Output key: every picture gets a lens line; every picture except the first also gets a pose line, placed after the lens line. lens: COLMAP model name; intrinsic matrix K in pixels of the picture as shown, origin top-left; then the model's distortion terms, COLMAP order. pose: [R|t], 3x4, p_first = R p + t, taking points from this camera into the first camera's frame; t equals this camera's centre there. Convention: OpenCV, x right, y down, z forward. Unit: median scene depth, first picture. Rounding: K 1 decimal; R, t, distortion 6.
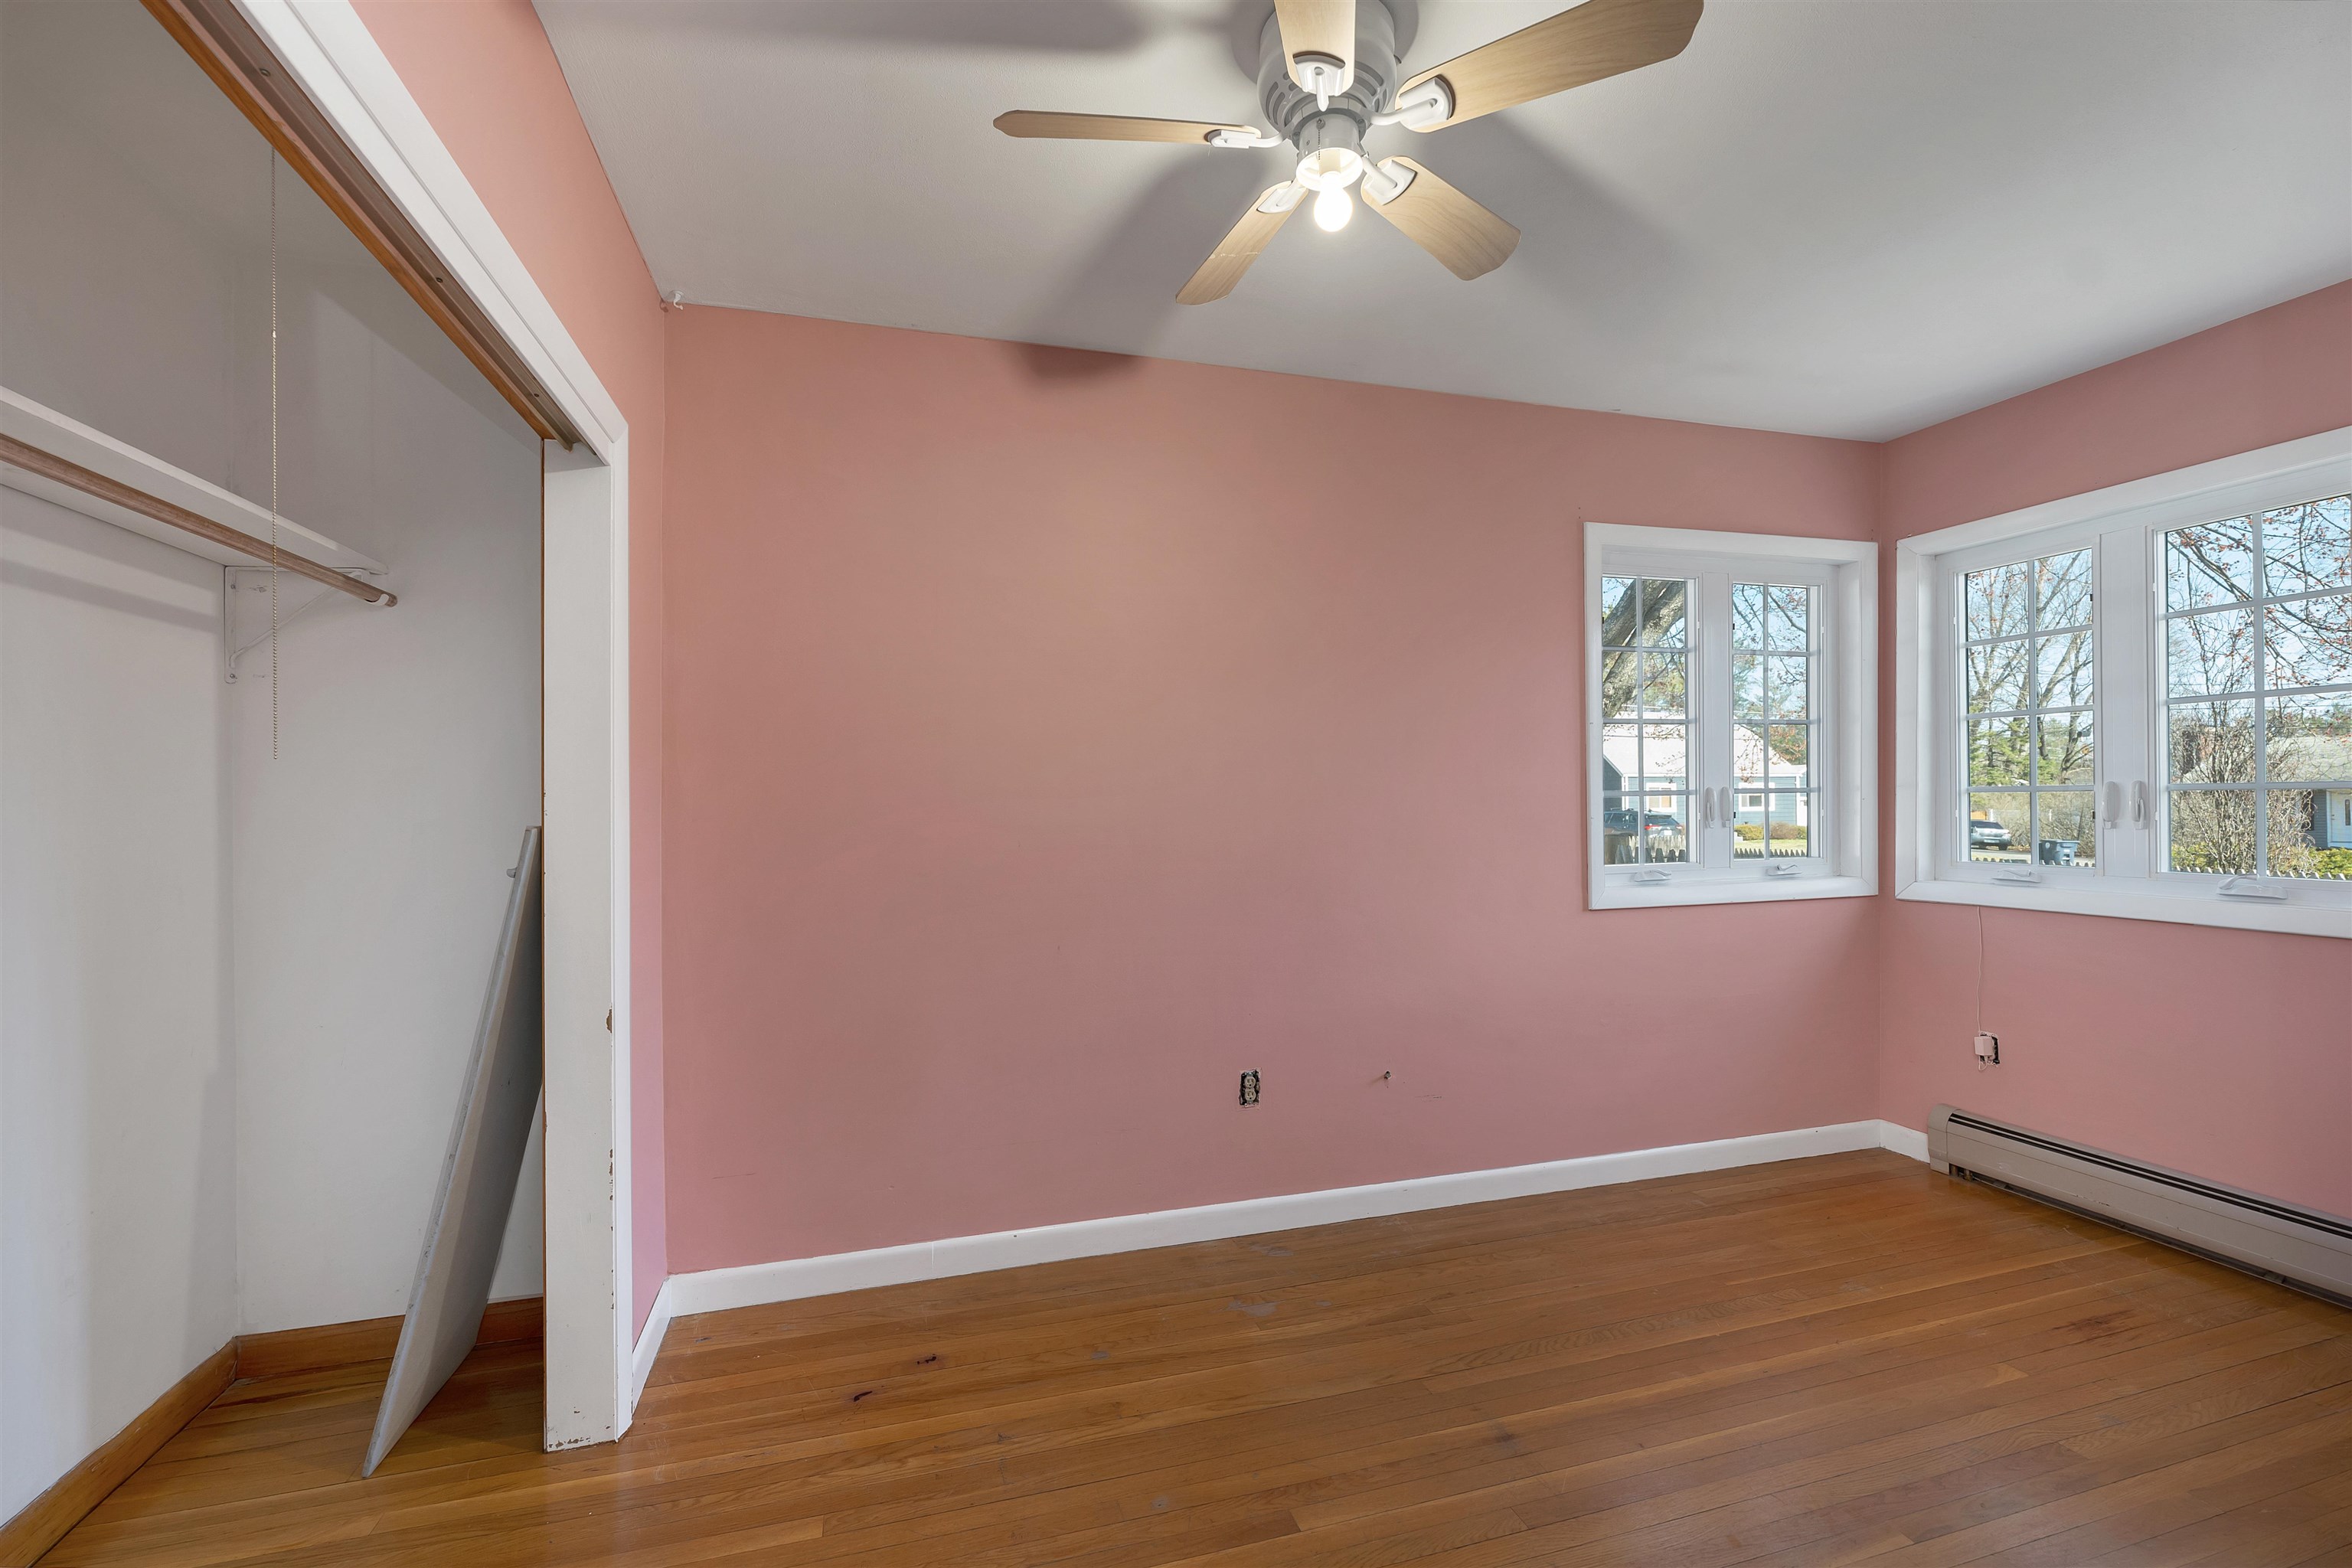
lens RADIAL K [[994.5, 0, 1171.3], [0, 994.5, 772.5], [0, 0, 1]] dist [-0.000035, -0.000180]
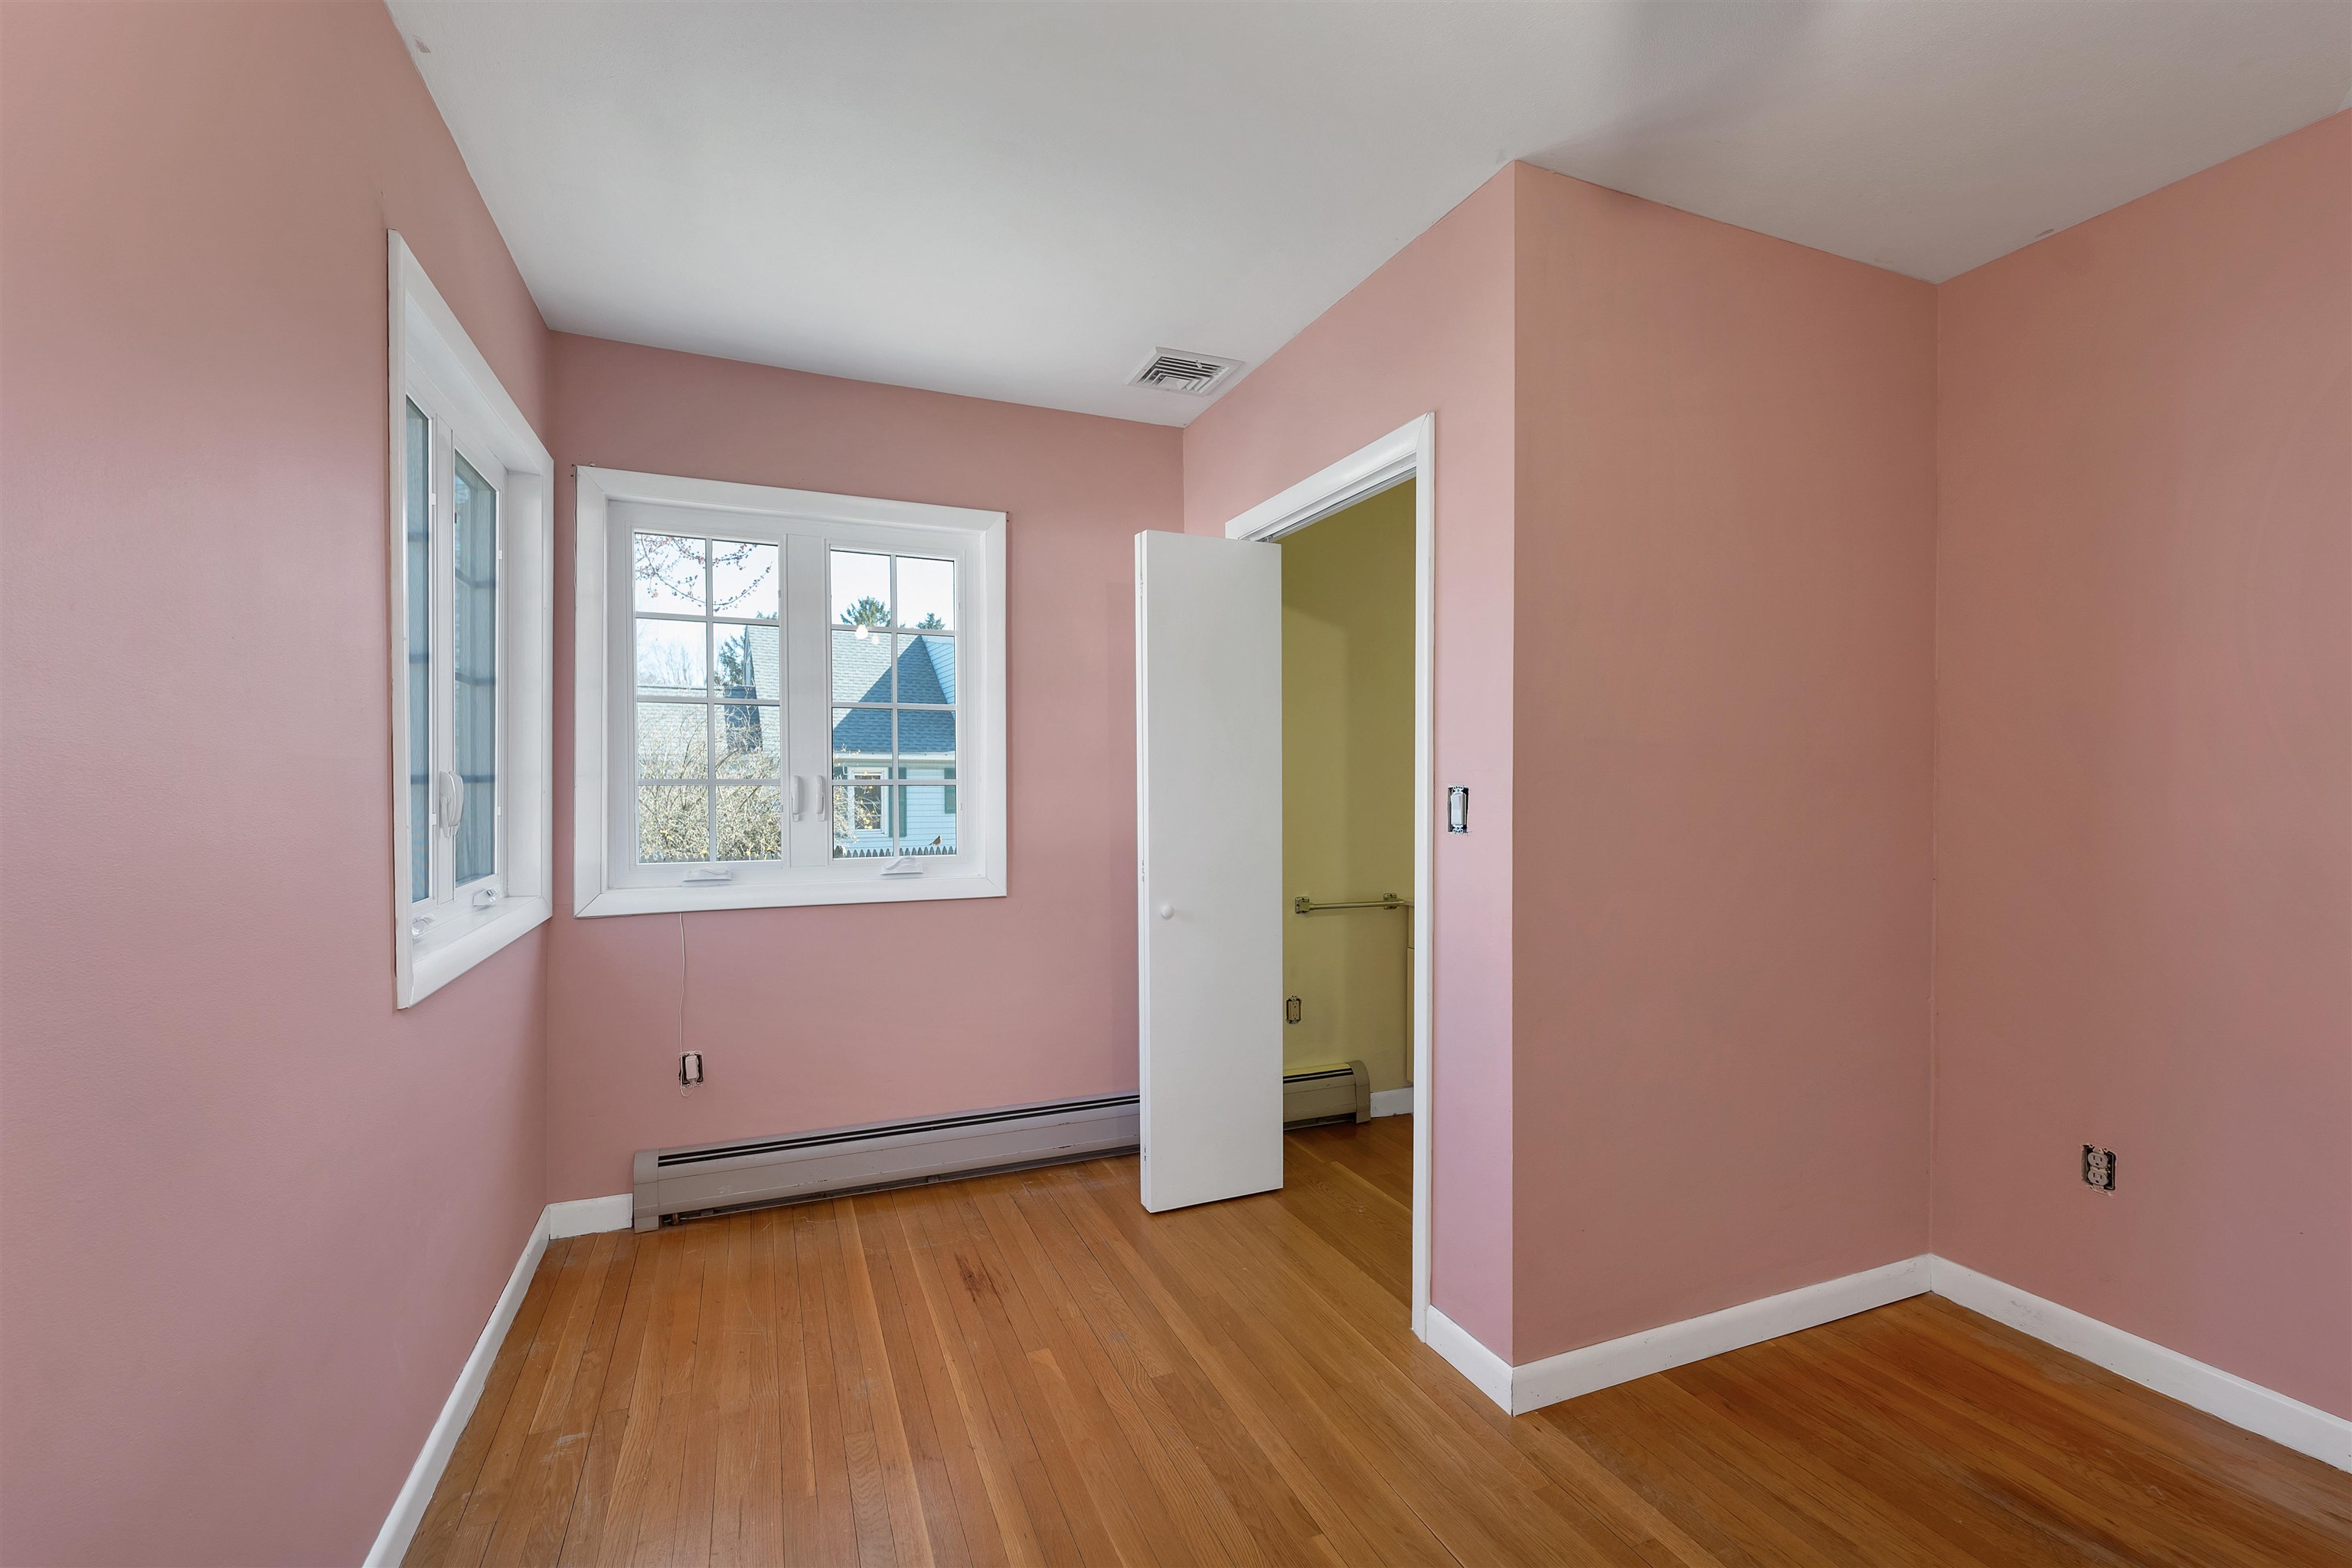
lens RADIAL K [[1003.6, 0, 1172.6], [0, 1003.6, 802.9], [0, 0, 1]] dist [0.015426, -0.000084]
pose [[-0.103938, -0.012598, 0.994504, -0.136359], [-0.029902, 0.999507, 0.009536, 0.015147], [-0.994134, -0.028747, -0.104264, 0.696655]]
